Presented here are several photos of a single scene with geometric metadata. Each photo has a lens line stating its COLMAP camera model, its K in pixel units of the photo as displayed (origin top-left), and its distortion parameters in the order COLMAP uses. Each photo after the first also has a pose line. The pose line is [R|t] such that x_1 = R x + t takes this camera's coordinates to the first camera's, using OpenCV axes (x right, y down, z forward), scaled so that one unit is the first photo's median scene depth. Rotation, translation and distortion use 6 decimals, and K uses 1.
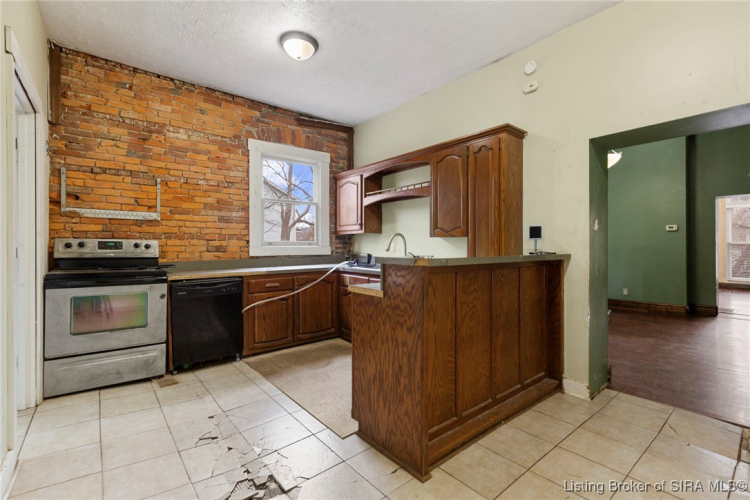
lens RADIAL K [[338.7, 0, 375.0], [0, 338.7, 250.0], [0, 0, 1]] dist [-0.000213, -0.000089]
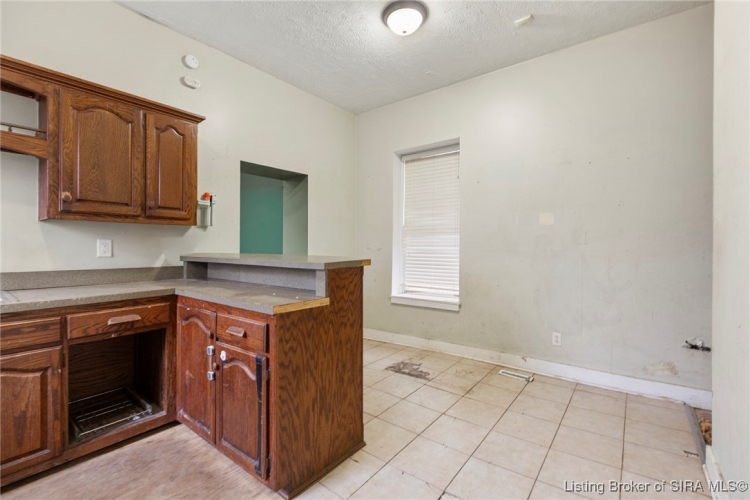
lens RADIAL K [[336.7, 0, 377.9], [0, 336.7, 249.7], [0, 0, 1]] dist [0.002308, -0.000218]
pose [[-0.230846, -0.008897, 0.972950, -0.433668], [0.006604, 0.999921, 0.010710, -0.009915], [-0.972968, 0.008898, -0.230769, 0.515134]]
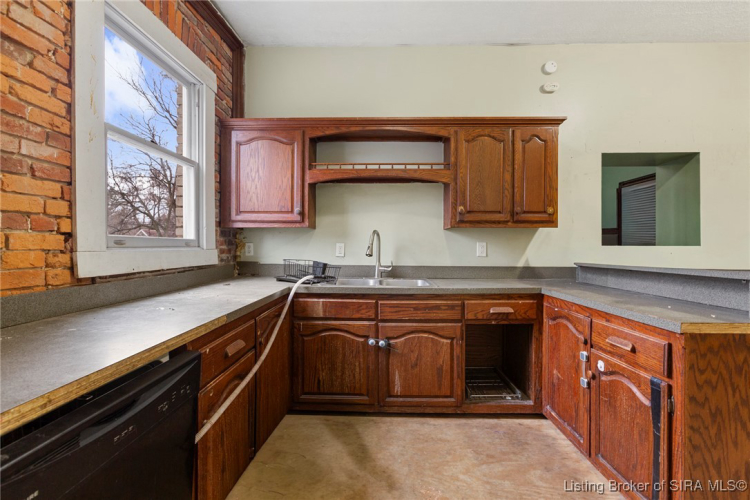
lens RADIAL K [[336.7, 0, 377.9], [0, 336.7, 249.7], [0, 0, 1]] dist [0.002308, -0.000218]
pose [[0.643897, -0.003097, 0.765106, -0.444571], [0.004345, 0.999990, 0.000390, -0.010038], [-0.765100, 0.003073, 0.643905, 0.548884]]
